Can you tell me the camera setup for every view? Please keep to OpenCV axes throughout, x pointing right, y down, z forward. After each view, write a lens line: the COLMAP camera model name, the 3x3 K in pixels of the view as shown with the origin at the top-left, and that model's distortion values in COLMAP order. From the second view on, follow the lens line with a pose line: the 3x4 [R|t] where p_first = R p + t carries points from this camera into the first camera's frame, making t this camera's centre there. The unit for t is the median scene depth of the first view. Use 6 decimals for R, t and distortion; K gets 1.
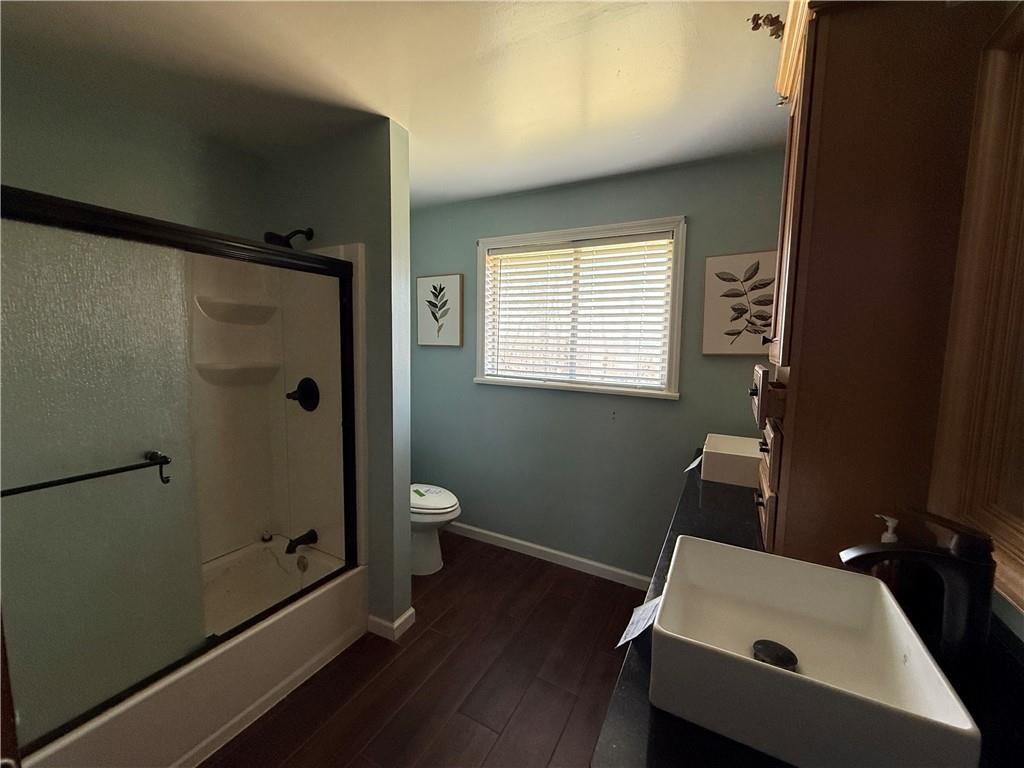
lens RADIAL K [[406.9, 0, 511.4], [0, 406.9, 383.2], [0, 0, 1]] dist [-0.002071, -0.000382]
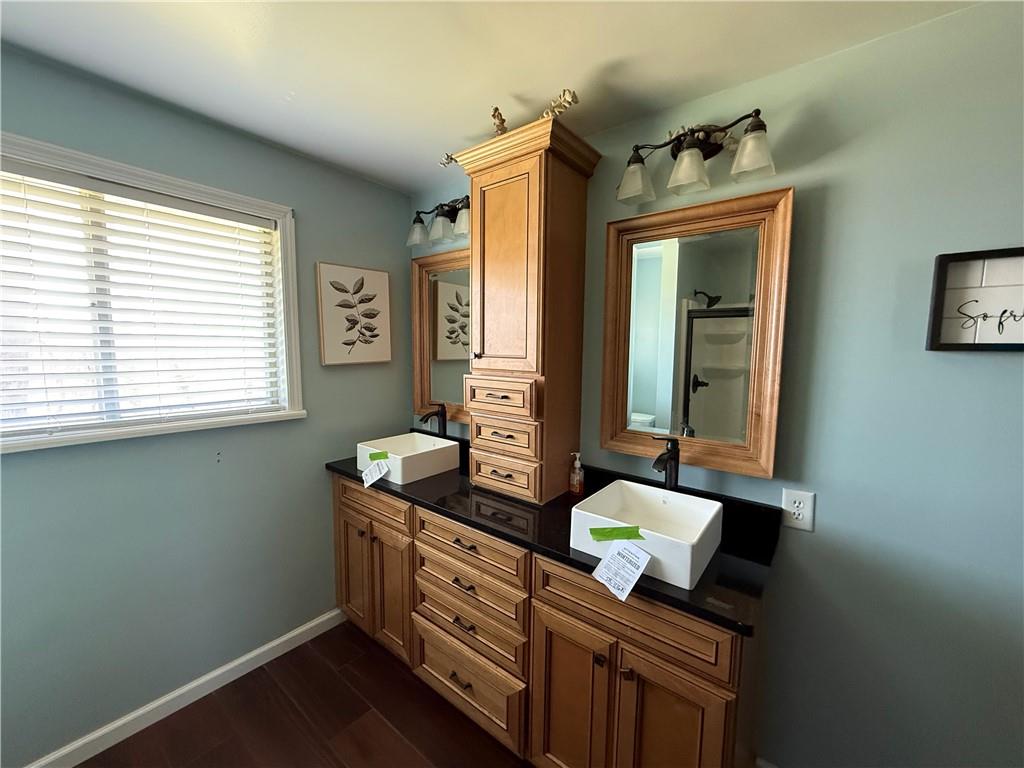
lens RADIAL K [[406.9, 0, 512.6], [0, 406.9, 383.4], [0, 0, 1]] dist [-0.002071, -0.000382]
pose [[0.154916, -0.111119, 0.981659, -0.418433], [0.083903, 0.991544, 0.098998, -0.089725], [-0.984358, 0.067028, 0.162929, 0.434095]]
